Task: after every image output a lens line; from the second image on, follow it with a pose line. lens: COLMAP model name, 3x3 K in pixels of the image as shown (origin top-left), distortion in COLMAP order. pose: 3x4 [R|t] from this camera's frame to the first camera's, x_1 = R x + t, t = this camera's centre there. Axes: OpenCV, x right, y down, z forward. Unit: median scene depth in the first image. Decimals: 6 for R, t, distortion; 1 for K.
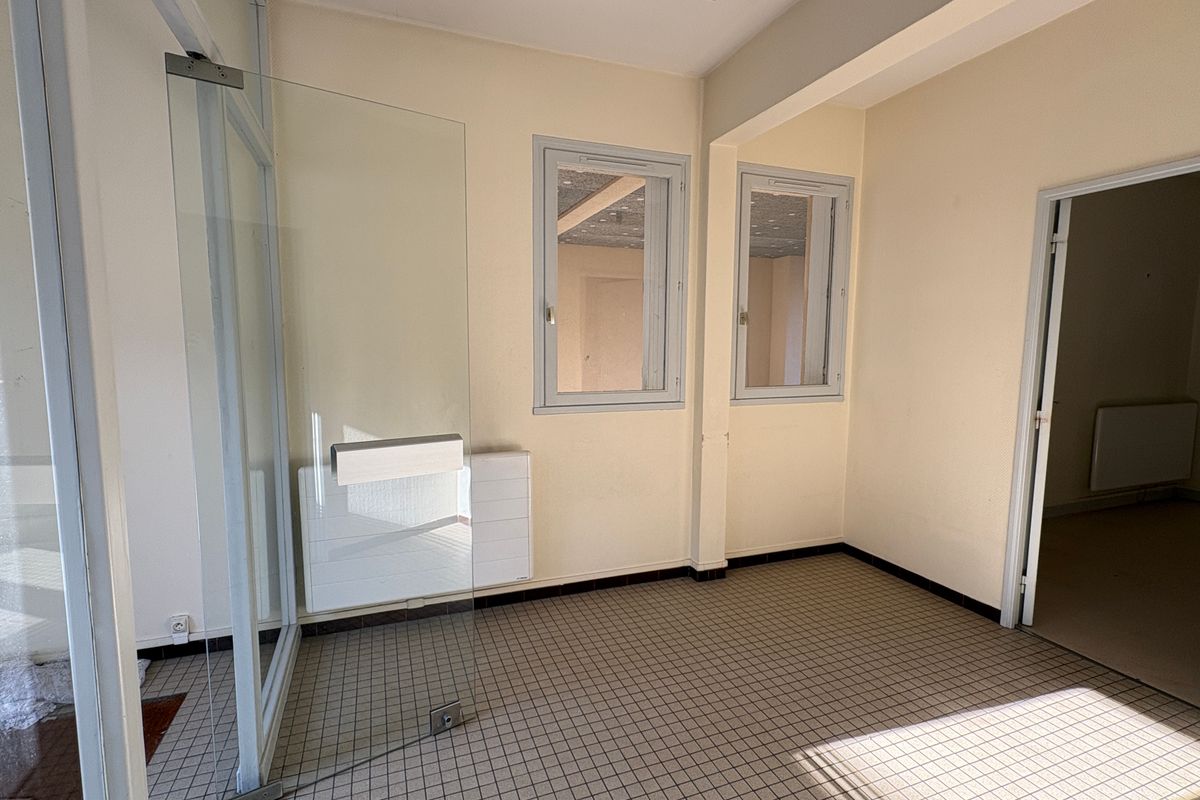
lens RADIAL K [[585.8, 0, 599.8], [0, 585.8, 399.4], [0, 0, 1]] dist [-0.003518, 0.000366]
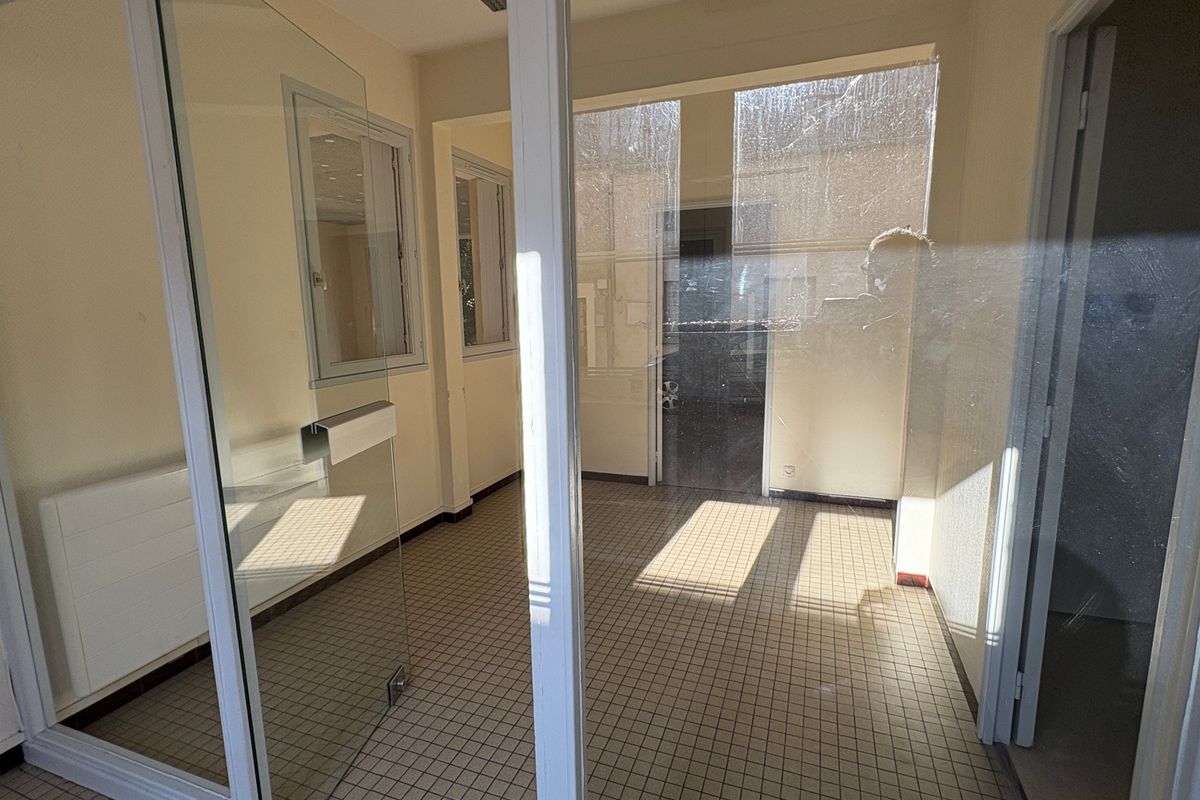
lens RADIAL K [[585.8, 0, 596.3], [0, 585.8, 401.9], [0, 0, 1]] dist [-0.003518, 0.000366]
pose [[0.667221, -0.137256, 0.732105, -0.450234], [0.103003, 0.990435, 0.091814, 0.007650], [-0.737704, 0.014149, 0.674976, 0.046253]]
